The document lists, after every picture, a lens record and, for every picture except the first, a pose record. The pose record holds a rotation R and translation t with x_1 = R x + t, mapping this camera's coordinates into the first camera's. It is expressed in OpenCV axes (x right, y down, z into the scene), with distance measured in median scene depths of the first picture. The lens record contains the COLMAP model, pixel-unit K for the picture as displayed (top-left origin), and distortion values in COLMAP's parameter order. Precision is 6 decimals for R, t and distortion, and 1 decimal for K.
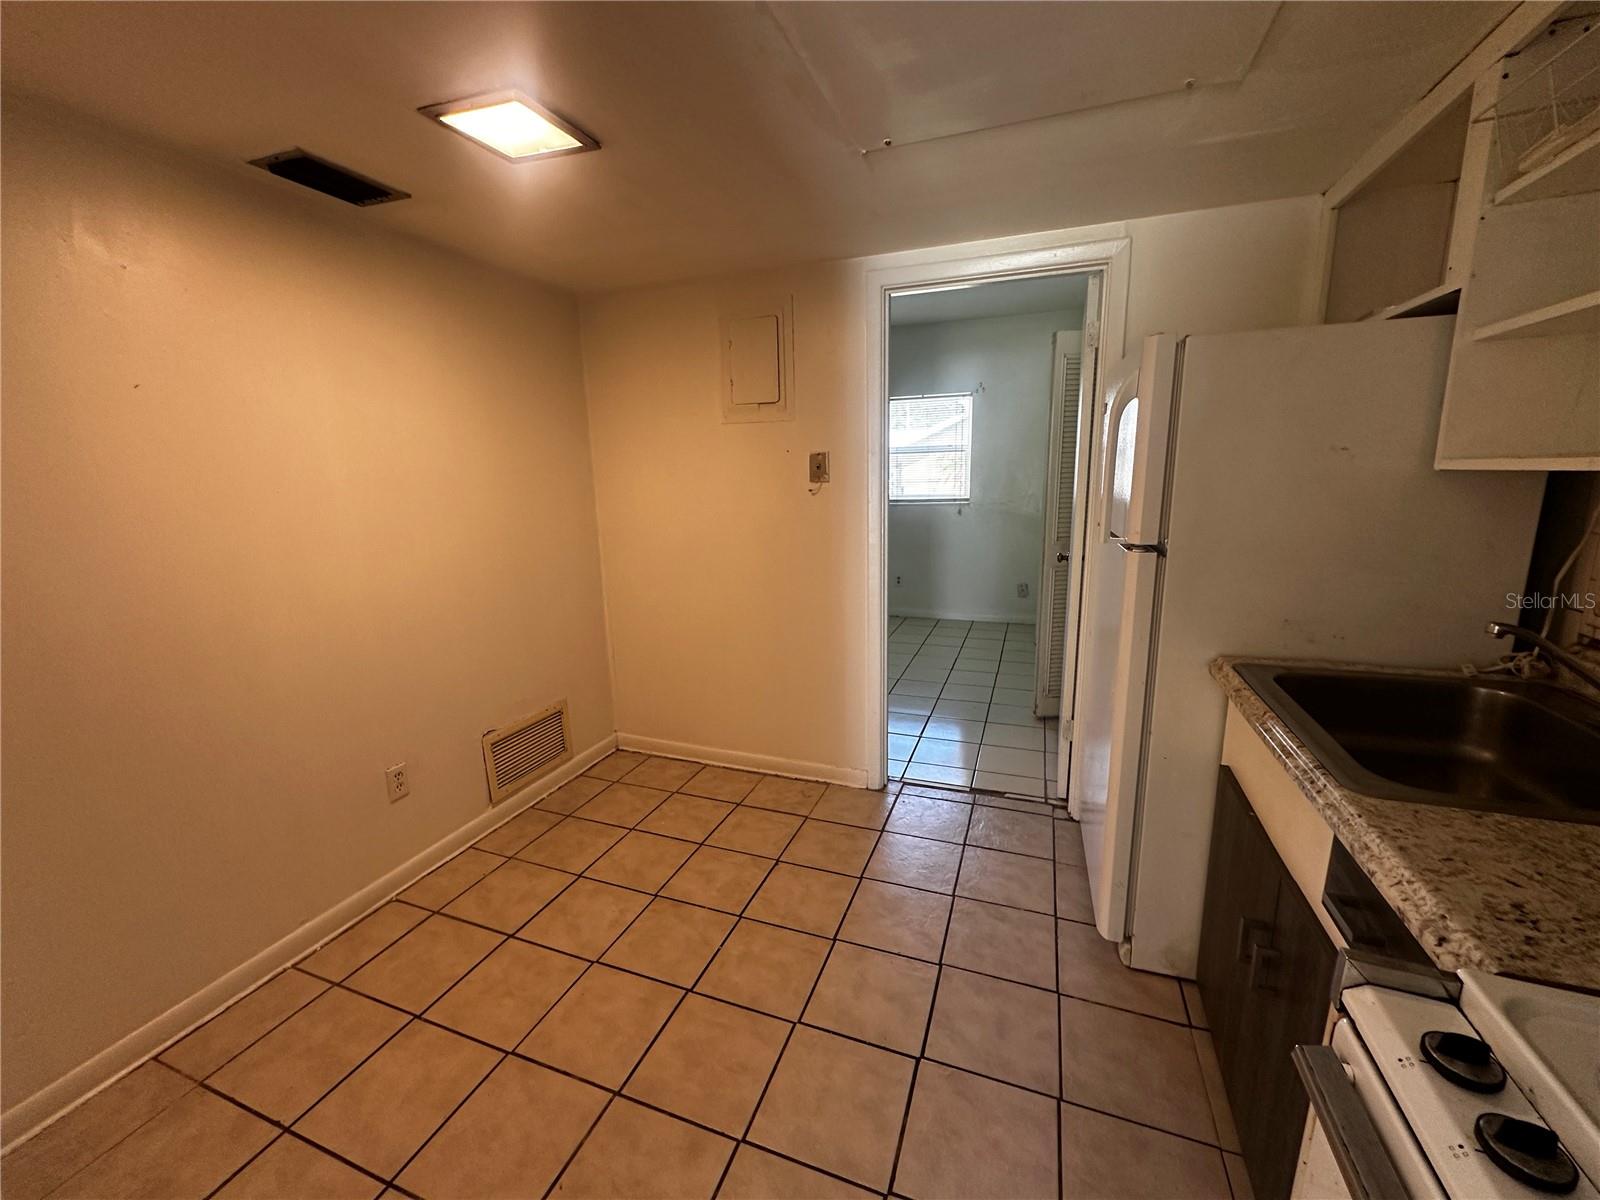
lens RADIAL K [[643.8, 0, 792.8], [0, 643.8, 596.0], [0, 0, 1]] dist [0.000326, -0.000452]
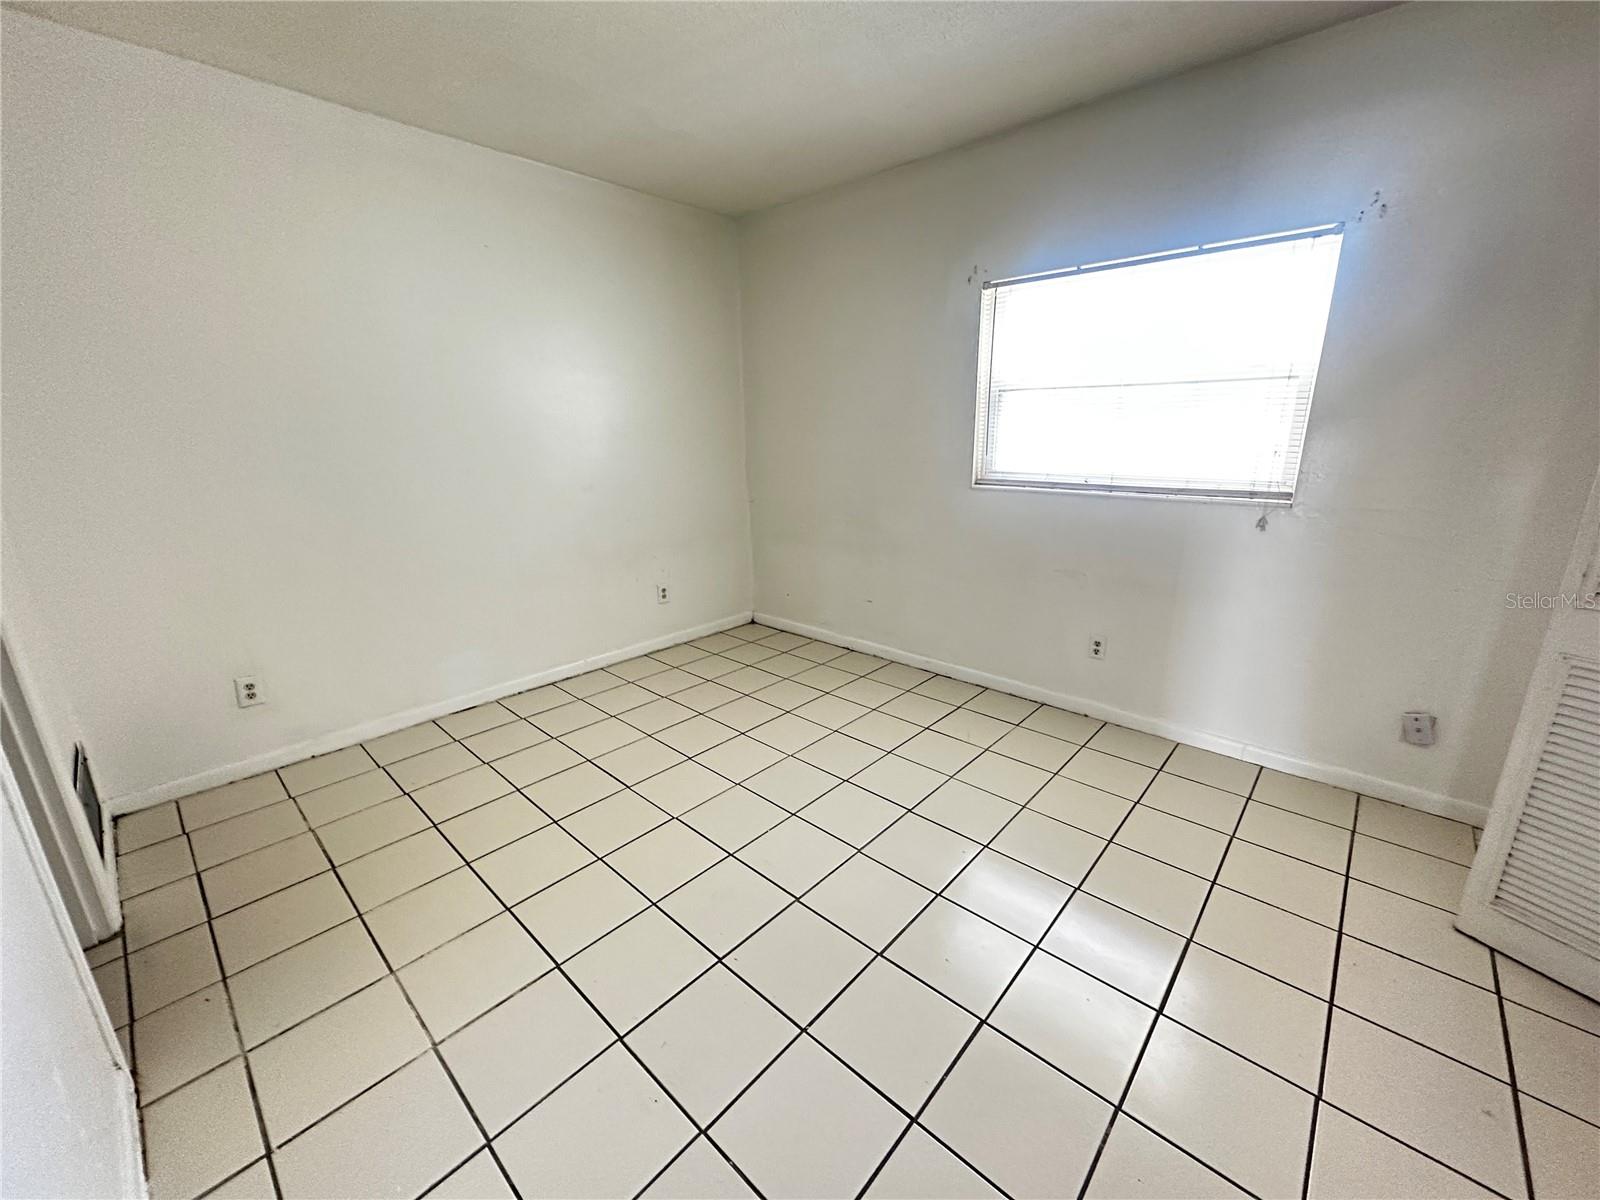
lens RADIAL K [[643.8, 0, 803.5], [0, 643.8, 603.0], [0, 0, 1]] dist [0.000326, -0.000452]
pose [[0.926618, 0.120160, -0.356287, 0.128180], [-0.088835, 0.990698, 0.103082, -0.091714], [0.365359, -0.063867, 0.928673, 0.456037]]
